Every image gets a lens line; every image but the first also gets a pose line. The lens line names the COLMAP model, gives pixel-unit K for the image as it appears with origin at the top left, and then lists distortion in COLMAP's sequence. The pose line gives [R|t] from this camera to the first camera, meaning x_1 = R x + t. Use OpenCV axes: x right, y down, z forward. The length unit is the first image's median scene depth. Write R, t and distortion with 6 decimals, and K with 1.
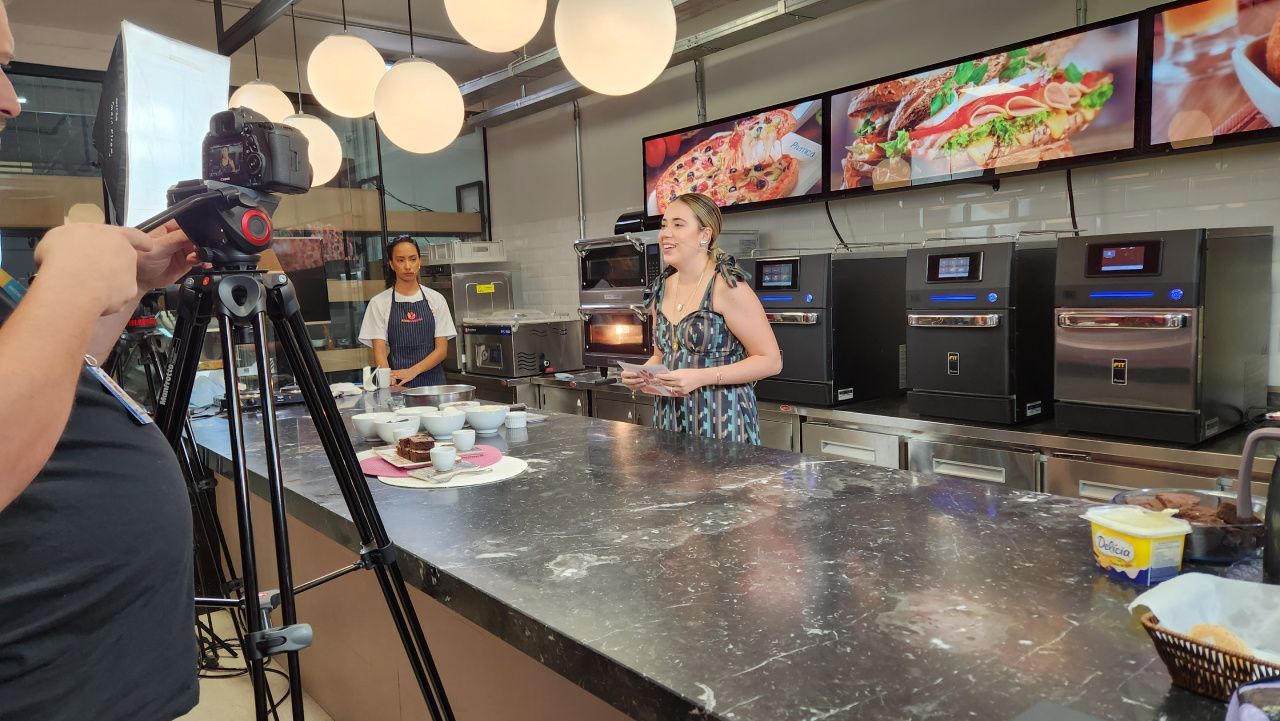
lens RADIAL K [[859.7, 0, 625.8], [0, 859.7, 368.4], [0, 0, 1]] dist [0.079130, -0.063781]
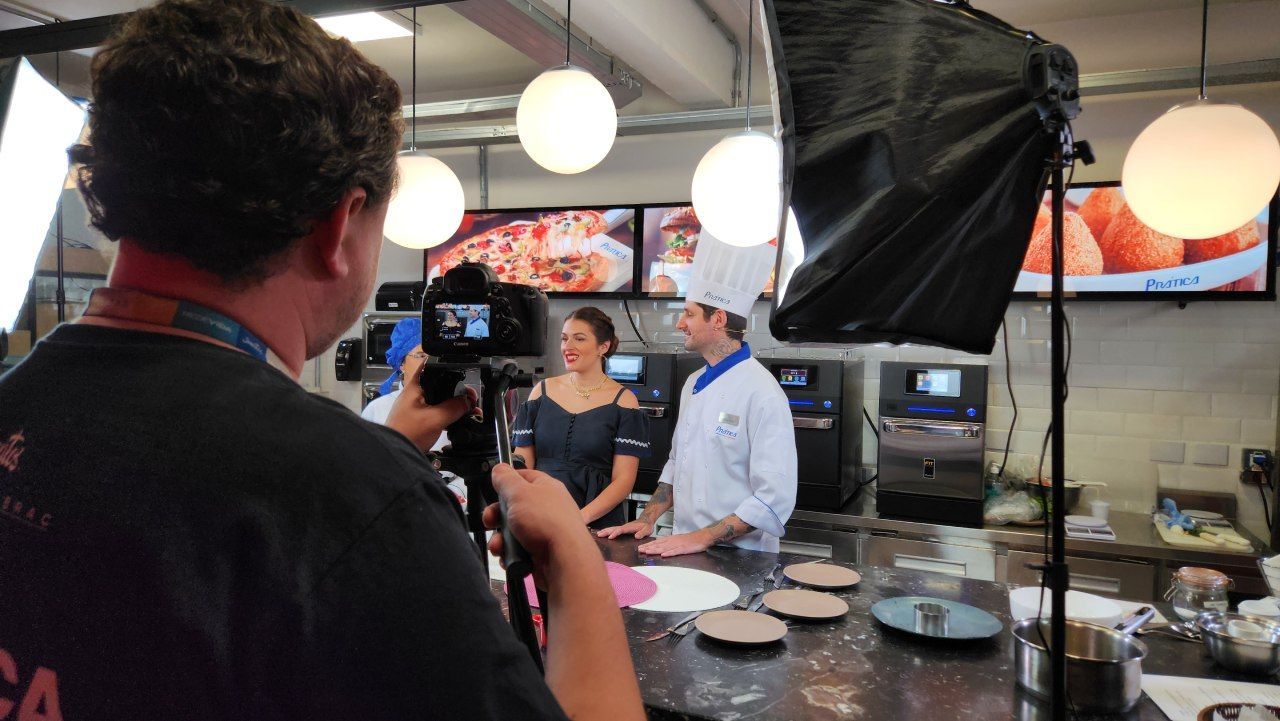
lens RADIAL K [[859.7, 0, 638.0], [0, 859.7, 358.5], [0, 0, 1]] dist [0.079130, -0.063781]
pose [[0.874472, 0.040852, 0.483353, -0.318828], [-0.009441, 0.997692, -0.067244, -0.049116], [-0.484984, 0.054240, 0.872839, 0.049947]]
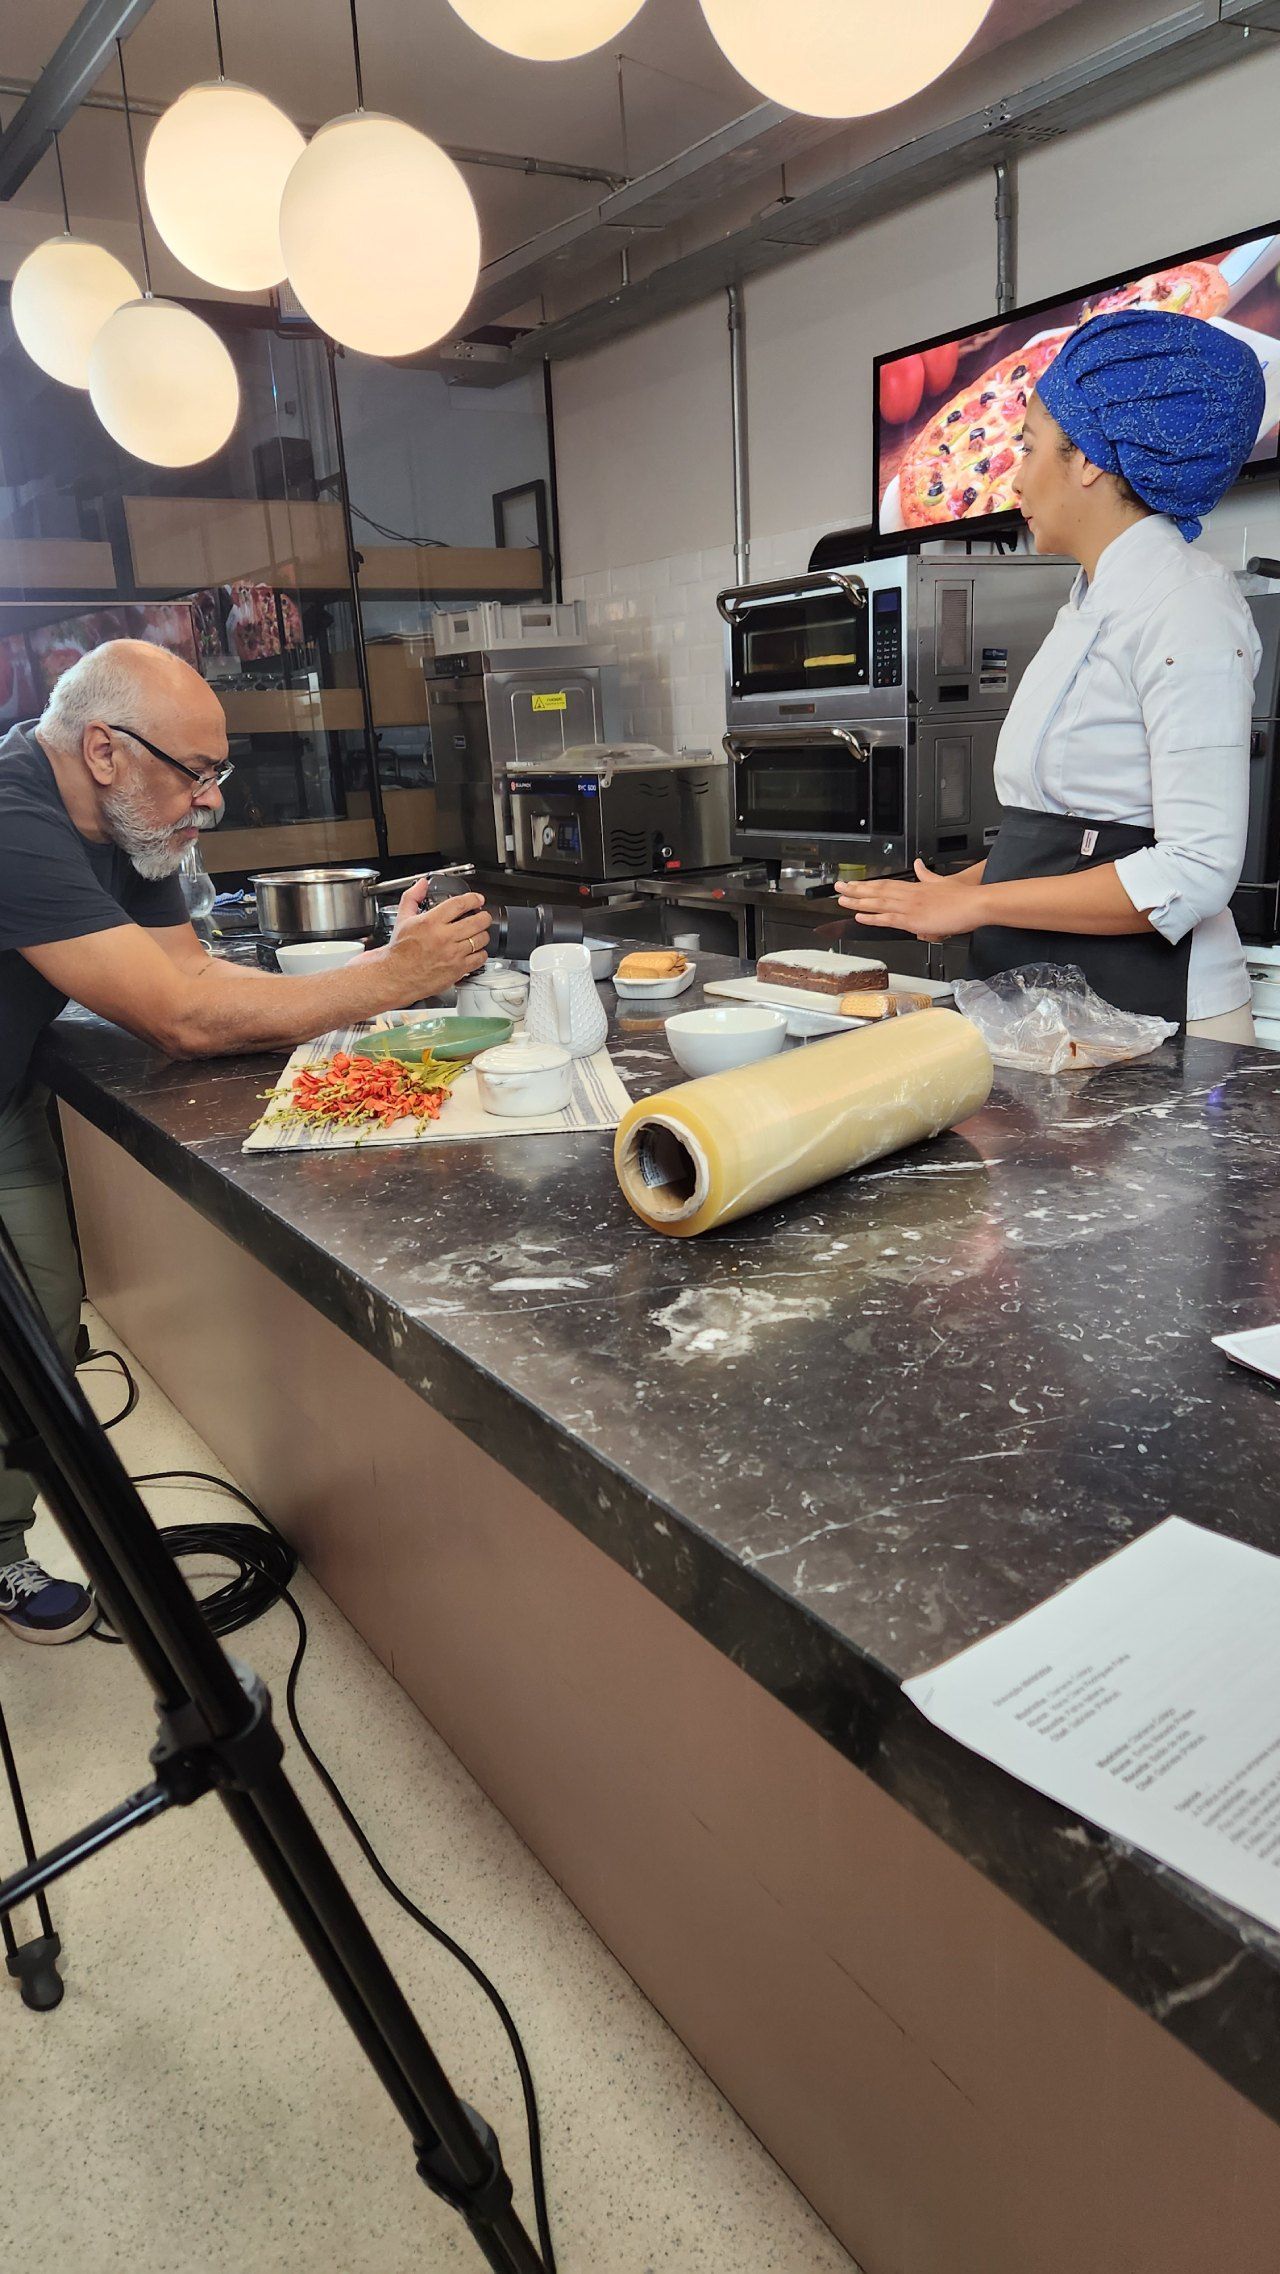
lens RADIAL K [[1527.4, 0, 624.8], [0, 1527.4, 1149.6], [0, 0, 1]] dist [0.079130, -0.063781]
pose [[0.992730, 0.022412, -0.118260, -0.007687], [-0.000637, 0.983476, 0.181039, 0.005111], [0.120363, -0.179647, 0.976340, 0.110753]]
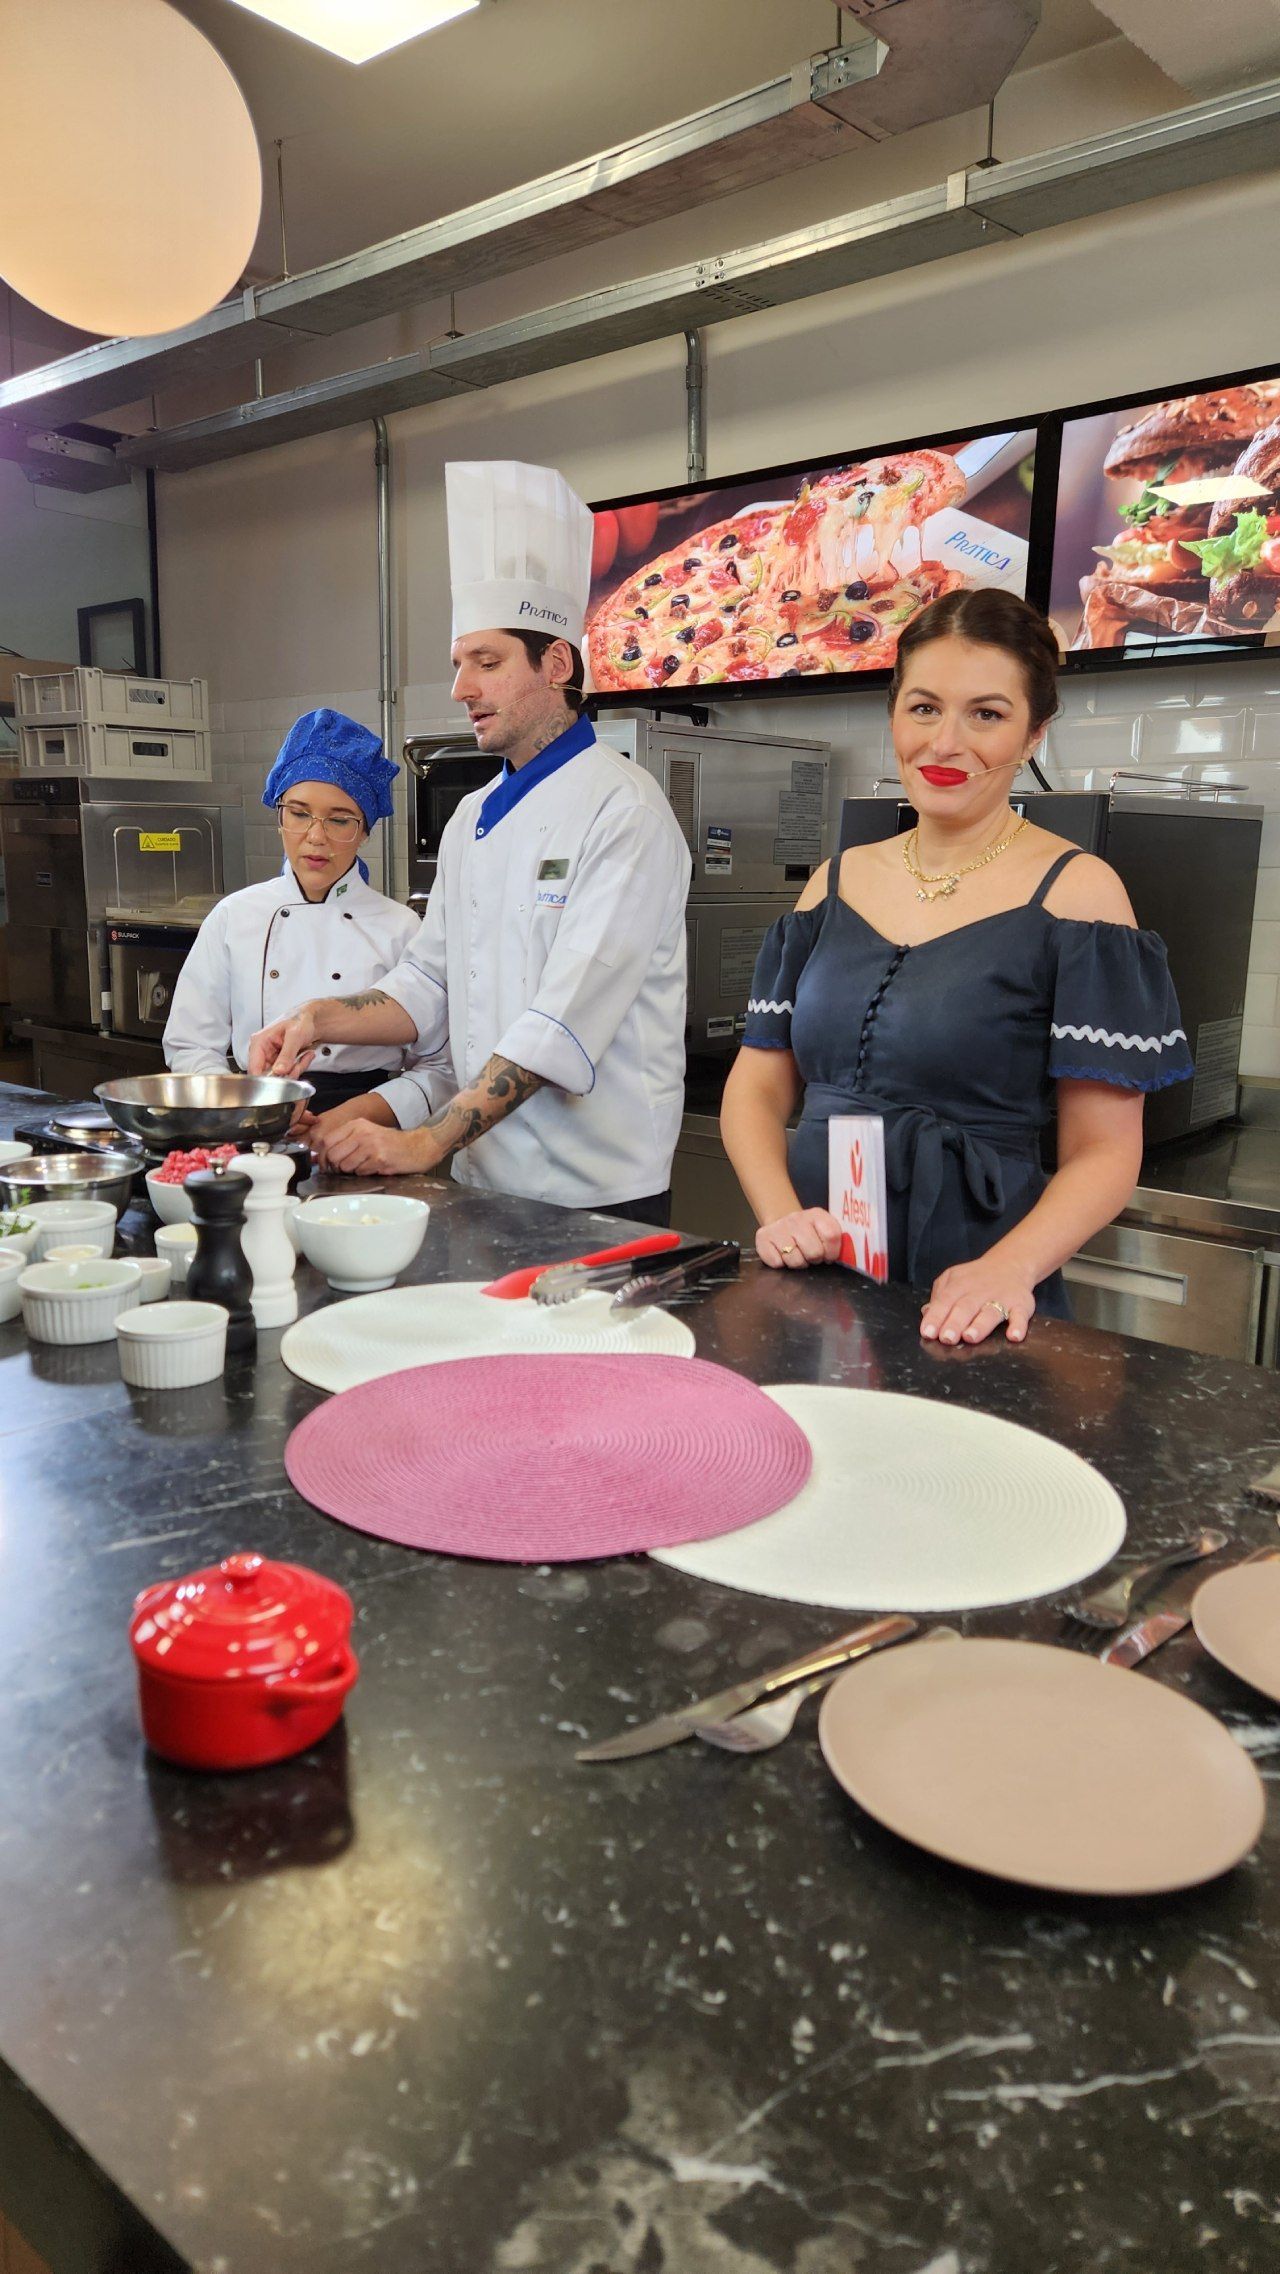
lens RADIAL K [[1527.4, 0, 620.6], [0, 1527.4, 1112.8], [0, 0, 1]] dist [0.079130, -0.063781]
pose [[0.984785, 0.028507, 0.171424, -0.099931], [-0.039087, 0.997512, 0.058665, -0.017290], [-0.169325, -0.064473, 0.983449, 0.295226]]
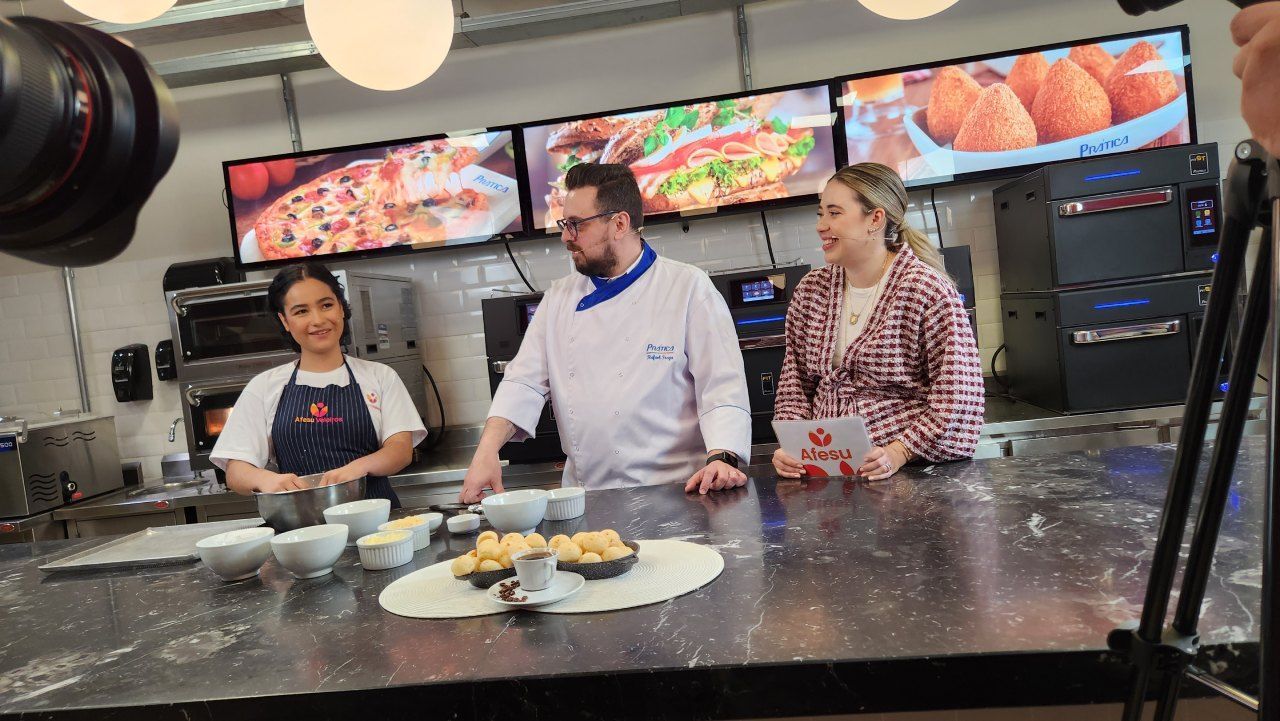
lens RADIAL K [[859.7, 0, 628.5], [0, 859.7, 372.9], [0, 0, 1]] dist [0.079130, -0.063781]
pose [[0.702899, -0.080986, 0.706664, -0.385582], [0.149725, 0.988083, -0.035690, -0.004945], [-0.695353, 0.130892, 0.706648, 0.320516]]
